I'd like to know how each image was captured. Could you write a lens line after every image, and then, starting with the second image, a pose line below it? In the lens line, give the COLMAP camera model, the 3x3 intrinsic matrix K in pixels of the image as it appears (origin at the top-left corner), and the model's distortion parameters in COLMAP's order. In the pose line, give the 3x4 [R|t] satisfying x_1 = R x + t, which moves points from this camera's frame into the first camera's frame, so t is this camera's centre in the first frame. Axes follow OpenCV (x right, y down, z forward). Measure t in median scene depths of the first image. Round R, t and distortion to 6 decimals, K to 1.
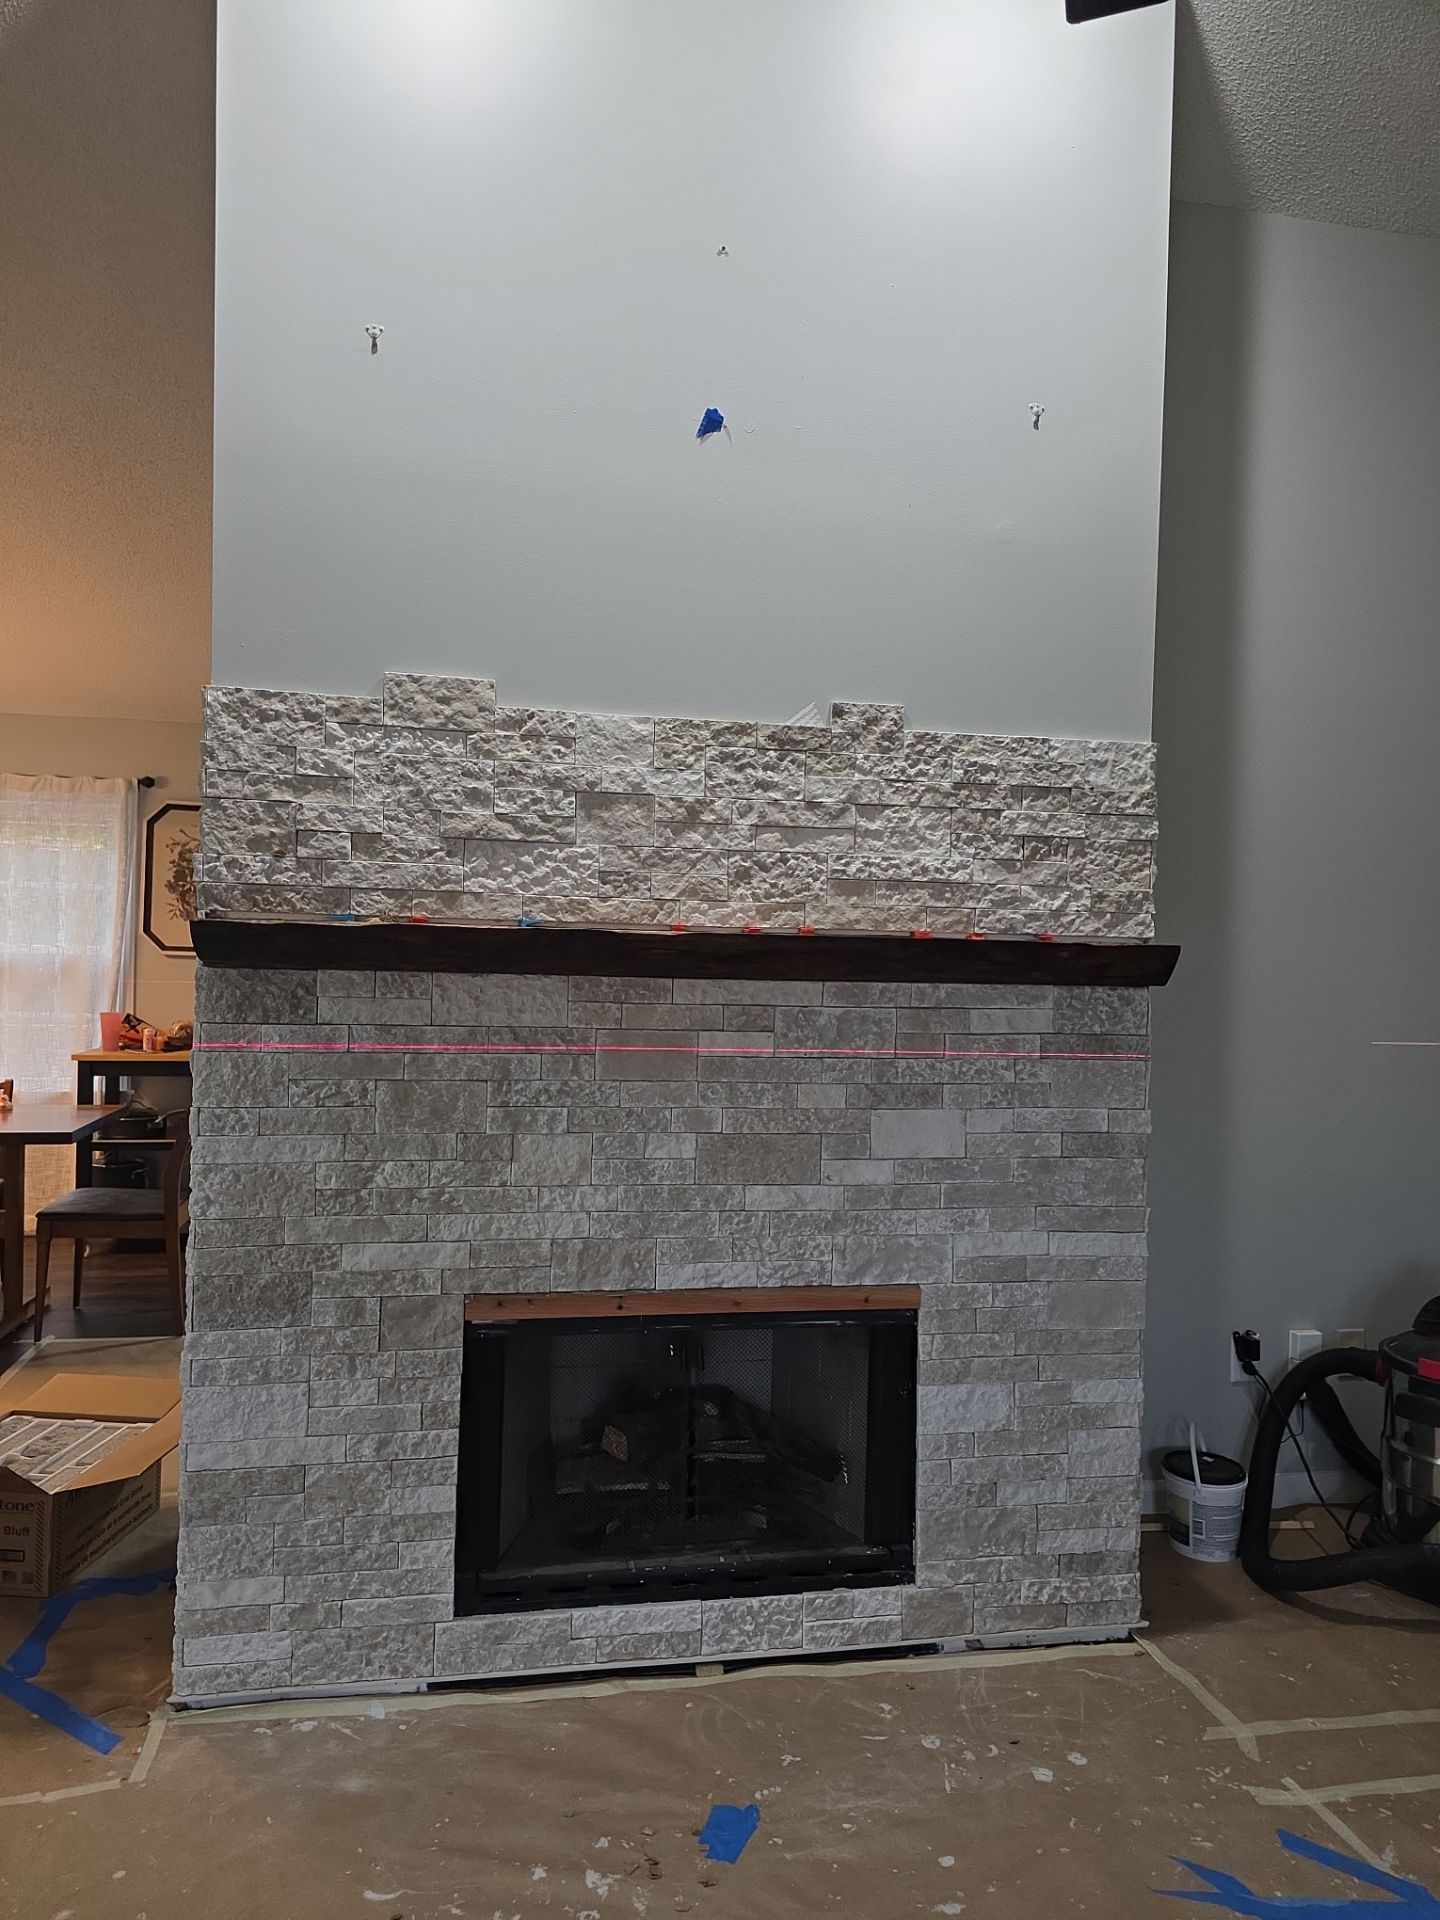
lens RADIAL K [[1287.7, 0, 708.4], [0, 1287.7, 965.8], [0, 0, 1]] dist [0.065182, -0.066515]
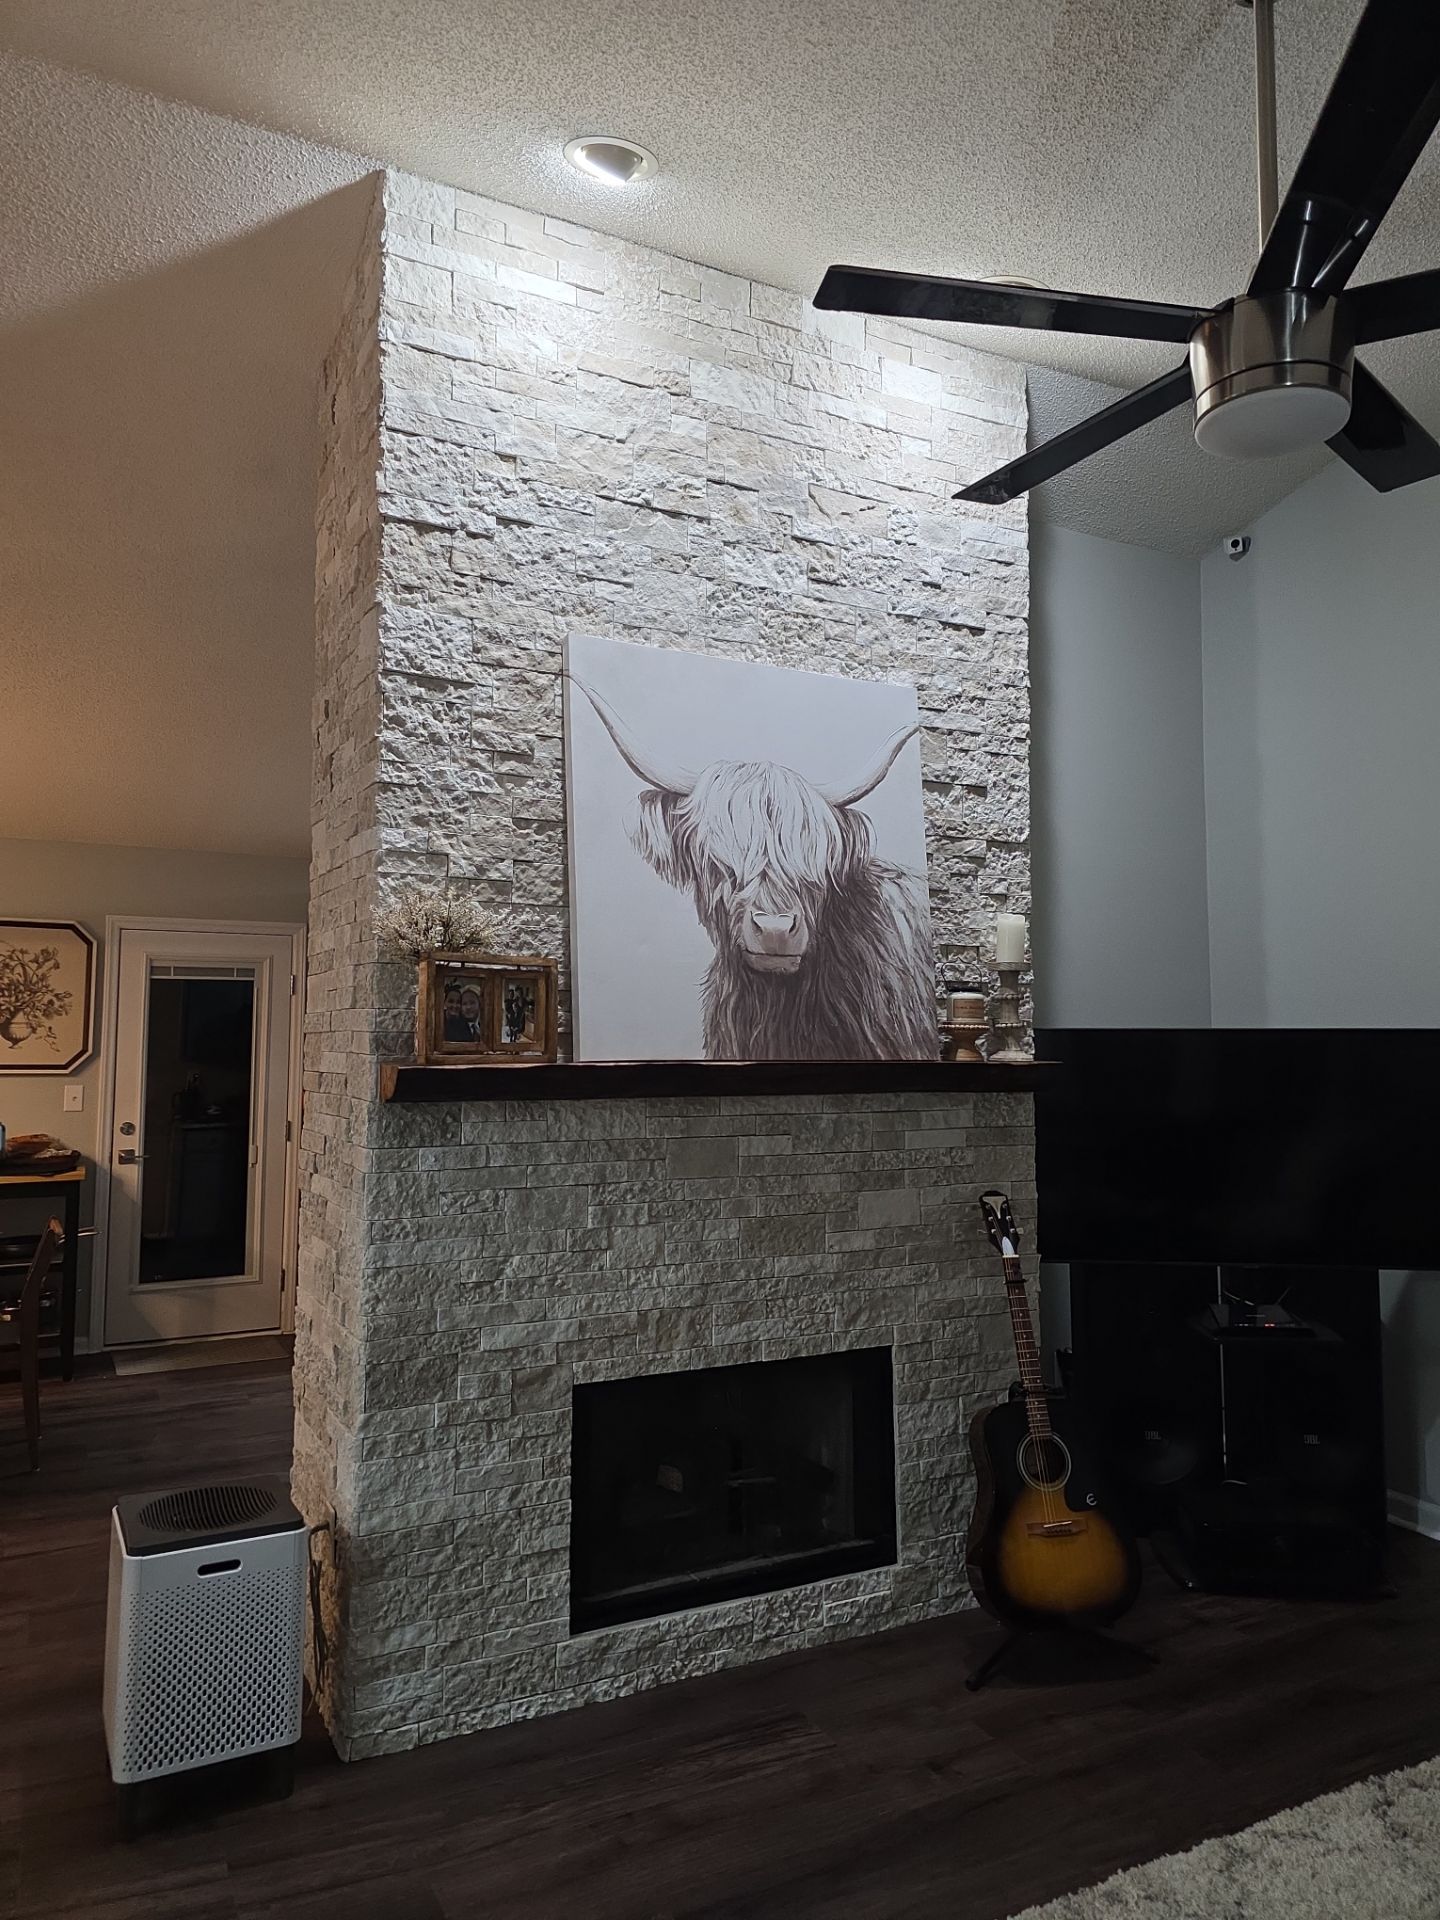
lens RADIAL K [[1287.7, 0, 711.5], [0, 1287.7, 941.4], [0, 0, 1]] dist [0.065182, -0.066515]
pose [[0.957833, 0.001289, 0.287322, -0.404877], [0.022251, 0.996654, -0.078650, -0.043472], [-0.286462, 0.081726, 0.954599, -0.237914]]
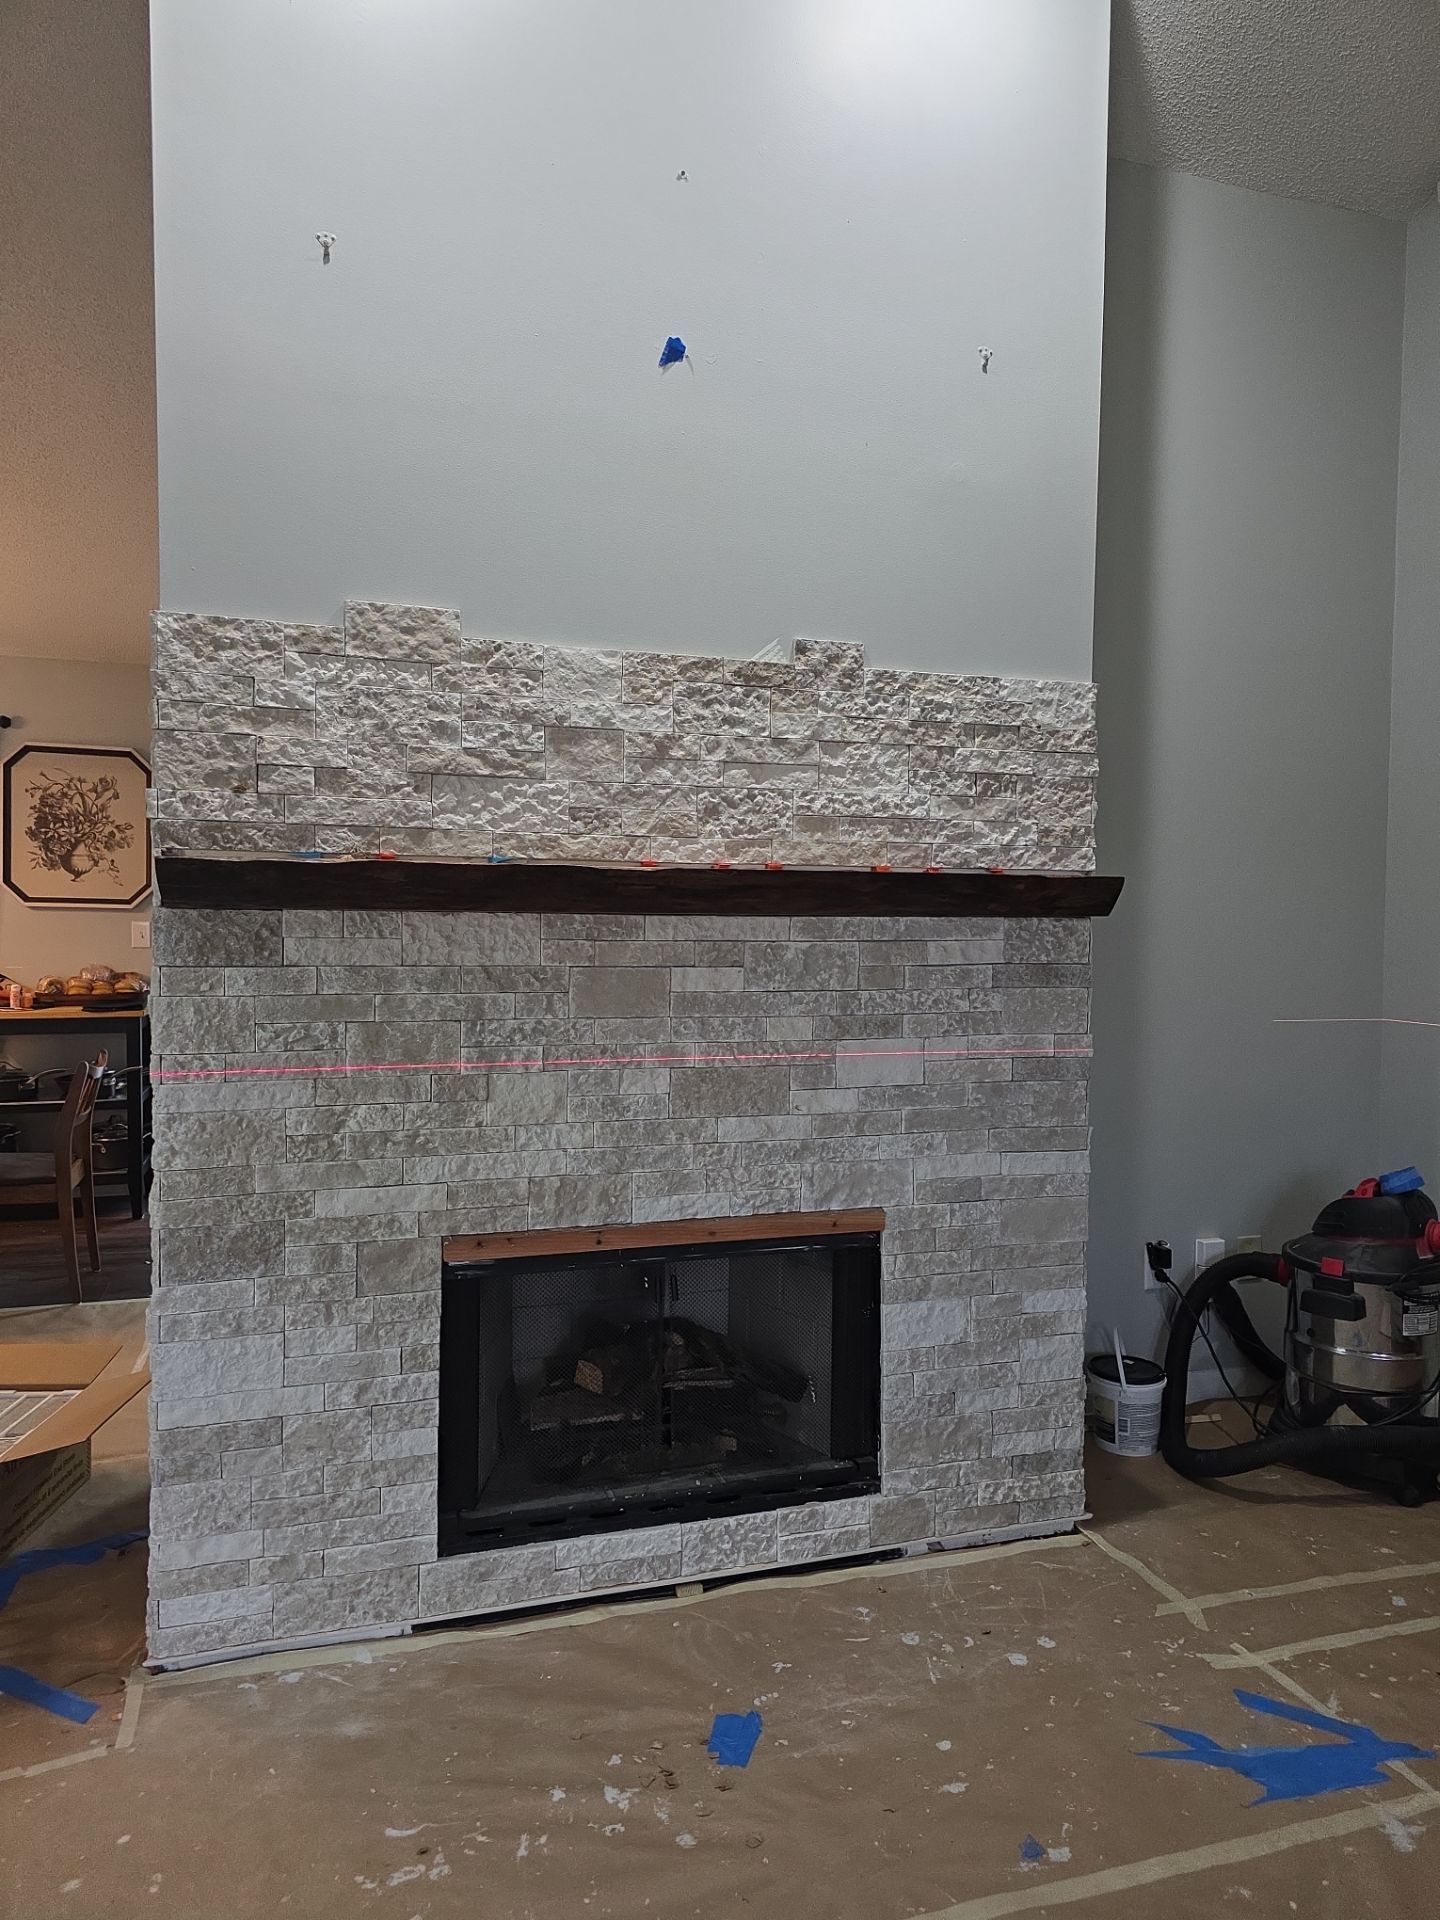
lens RADIAL K [[1287.7, 0, 727.4], [0, 1287.7, 956.3], [0, 0, 1]] dist [0.065182, -0.066515]
pose [[0.991688, -0.017865, 0.127417, -0.091522], [0.013897, 0.999392, 0.031962, 0.010844], [-0.127910, -0.029926, 0.991334, -0.001963]]
